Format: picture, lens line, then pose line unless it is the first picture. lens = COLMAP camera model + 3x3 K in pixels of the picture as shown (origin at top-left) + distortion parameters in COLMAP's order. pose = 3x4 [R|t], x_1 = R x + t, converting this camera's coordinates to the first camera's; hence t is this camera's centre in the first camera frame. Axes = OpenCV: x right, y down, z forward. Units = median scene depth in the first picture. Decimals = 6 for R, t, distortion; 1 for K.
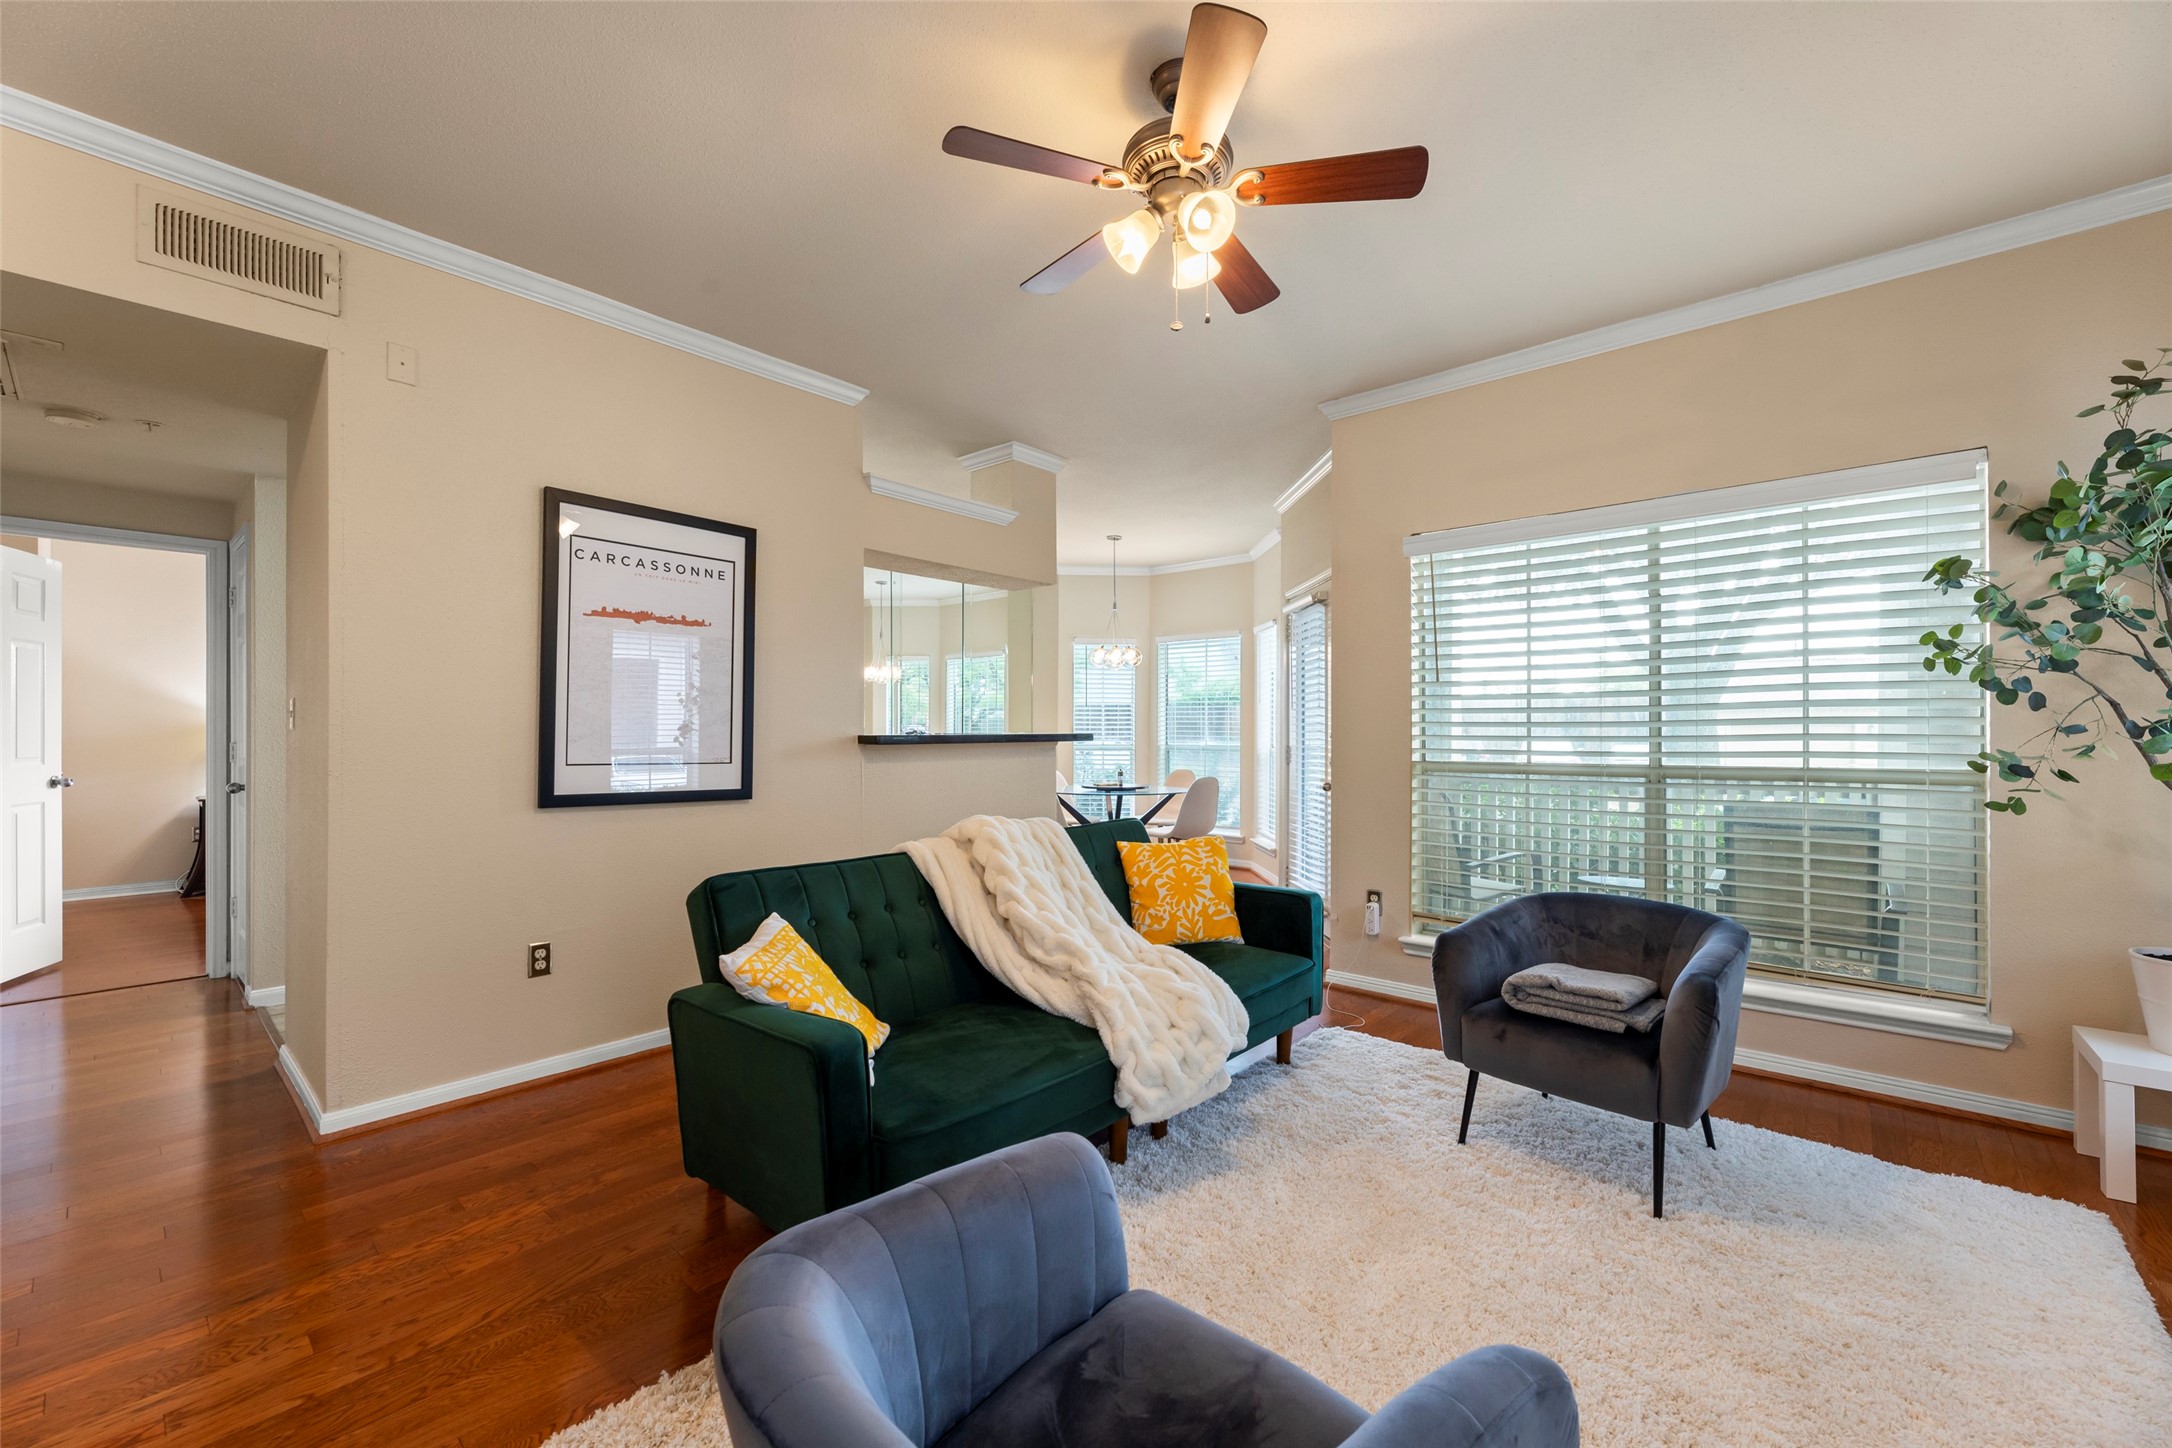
lens RADIAL K [[873.9, 0, 1077.4], [0, 873.9, 727.7], [0, 0, 1]] dist [0.000097, -0.000044]
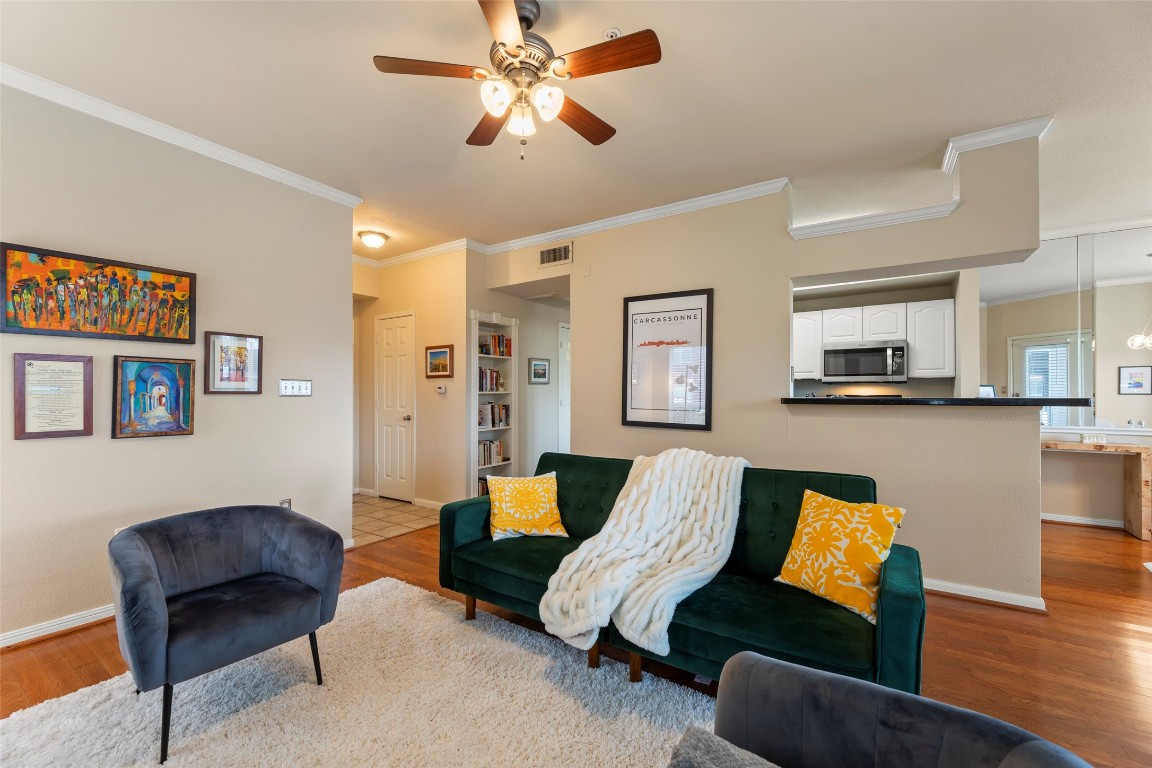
lens RADIAL K [[469.5, 0, 573.5], [0, 469.5, 387.8], [0, 0, 1]] dist [-0.000768, -0.000470]
pose [[0.134542, -0.012806, -0.990825, 0.649026], [0.000885, 0.999918, -0.012803, 0.001031], [0.990908, 0.000845, 0.134542, 0.617342]]
